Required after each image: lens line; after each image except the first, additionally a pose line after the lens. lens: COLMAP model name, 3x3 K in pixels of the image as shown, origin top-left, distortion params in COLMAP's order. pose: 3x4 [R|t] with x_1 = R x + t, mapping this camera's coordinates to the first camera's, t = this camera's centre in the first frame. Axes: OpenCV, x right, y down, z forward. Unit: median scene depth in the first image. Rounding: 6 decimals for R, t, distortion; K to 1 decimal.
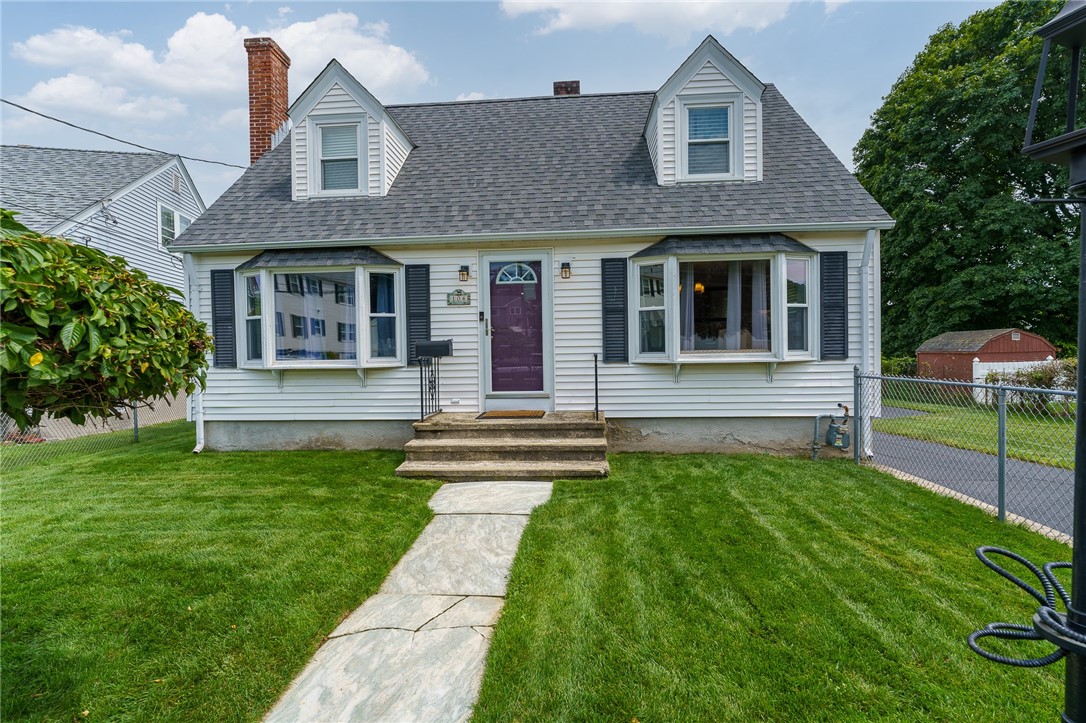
lens RADIAL K [[478.5, 0, 543.0], [0, 478.5, 361.5], [0, 0, 1]] dist [0.000434, -0.000010]
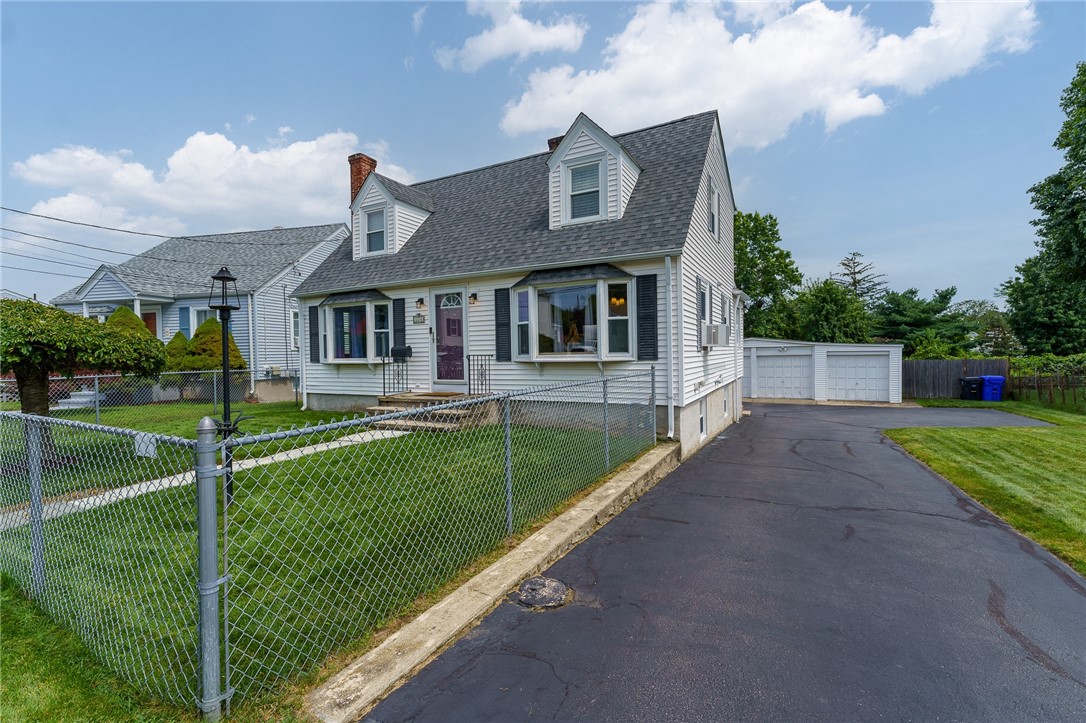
lens RADIAL K [[478.5, 0, 543.0], [0, 478.5, 361.5], [0, 0, 1]] dist [0.000434, -0.000010]
pose [[0.913624, 0.007072, -0.406498, 0.824747], [-0.005715, 0.999973, 0.004553, -0.003661], [0.406519, -0.001837, 0.913640, -0.256684]]
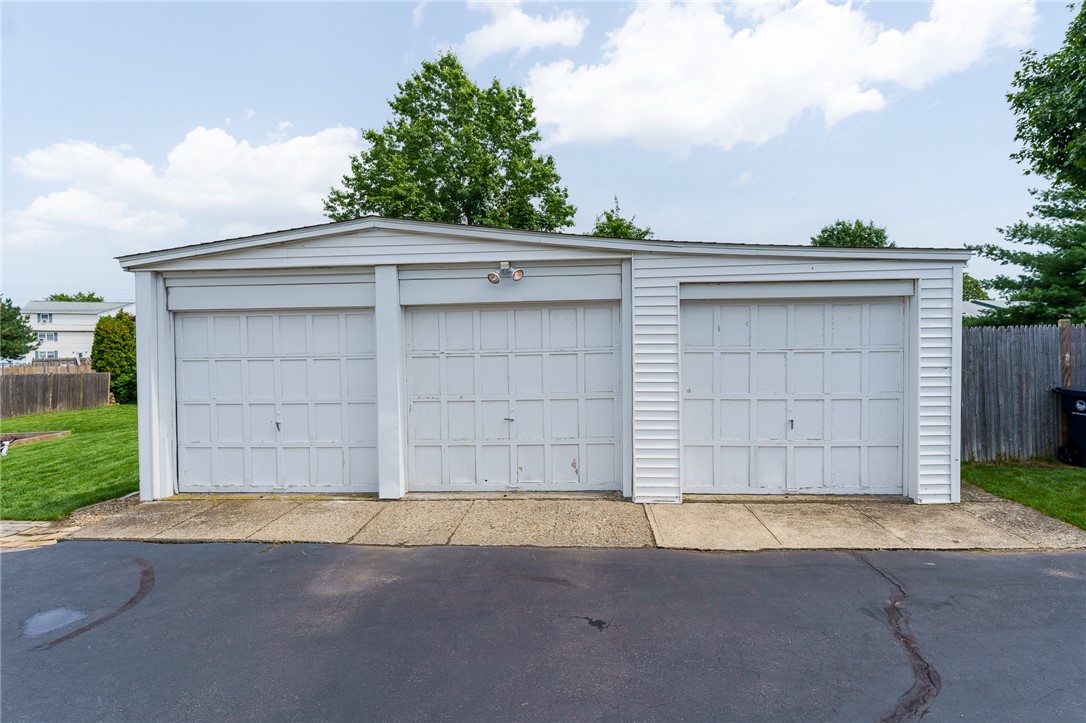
lens RADIAL K [[586.0, 0, 543.0], [0, 586.0, 361.5], [0, 0, 1]] dist [-0.005382, -0.000796]
pose [[0.999637, 0.001608, 0.026901, 1.033121], [-0.001454, 0.999982, -0.005744, 0.057719], [-0.026910, 0.005702, 0.999622, 2.623614]]
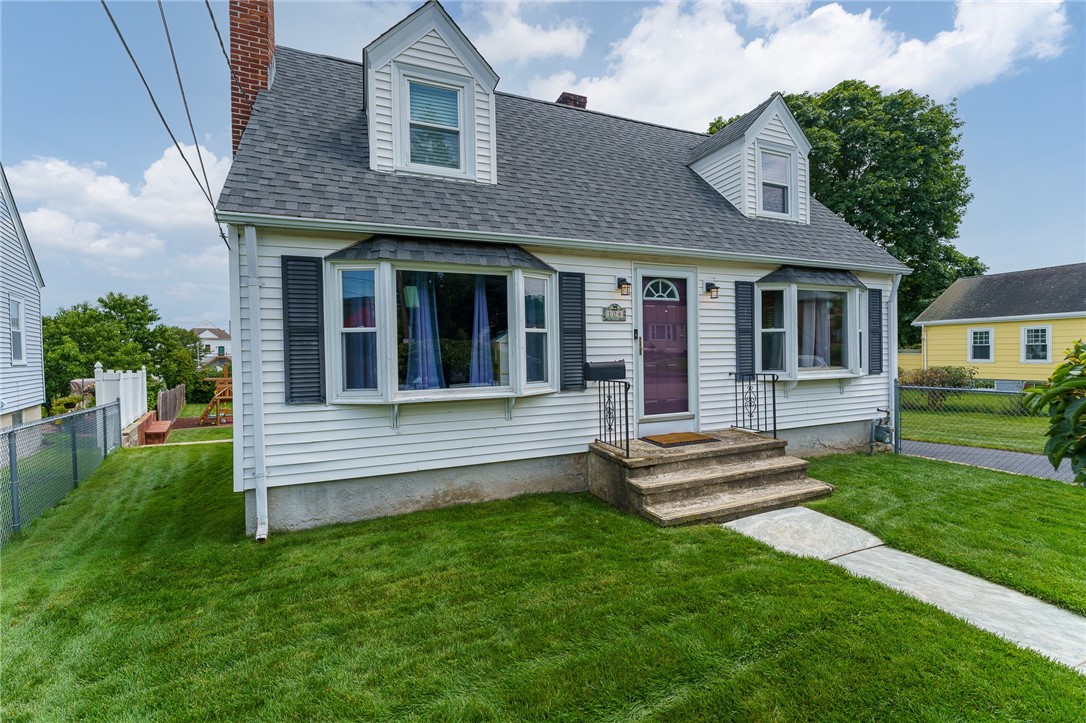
lens RADIAL K [[454.6, 0, 545.1], [0, 454.6, 359.7], [0, 0, 1]] dist [-0.000855, -0.000020]
pose [[0.895073, -0.007642, 0.445855, -0.672494], [0.013706, 0.999852, -0.010376, -0.038765], [-0.445709, 0.015398, 0.895045, 0.296308]]
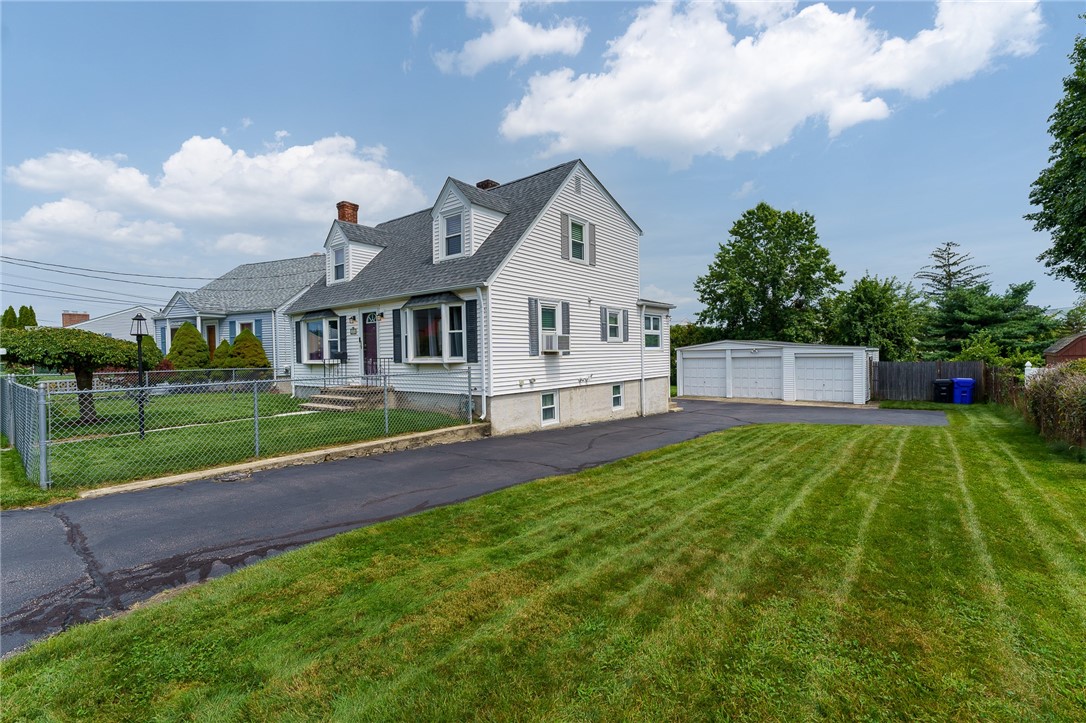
lens RADIAL K [[478.5, 0, 543.0], [0, 478.5, 361.5], [0, 0, 1]] dist [0.000434, -0.000010]
pose [[0.826309, 0.009505, -0.563137, 1.700552], [-0.007578, 0.999955, 0.005759, -0.017322], [0.563166, -0.000491, 0.826344, -0.271049]]
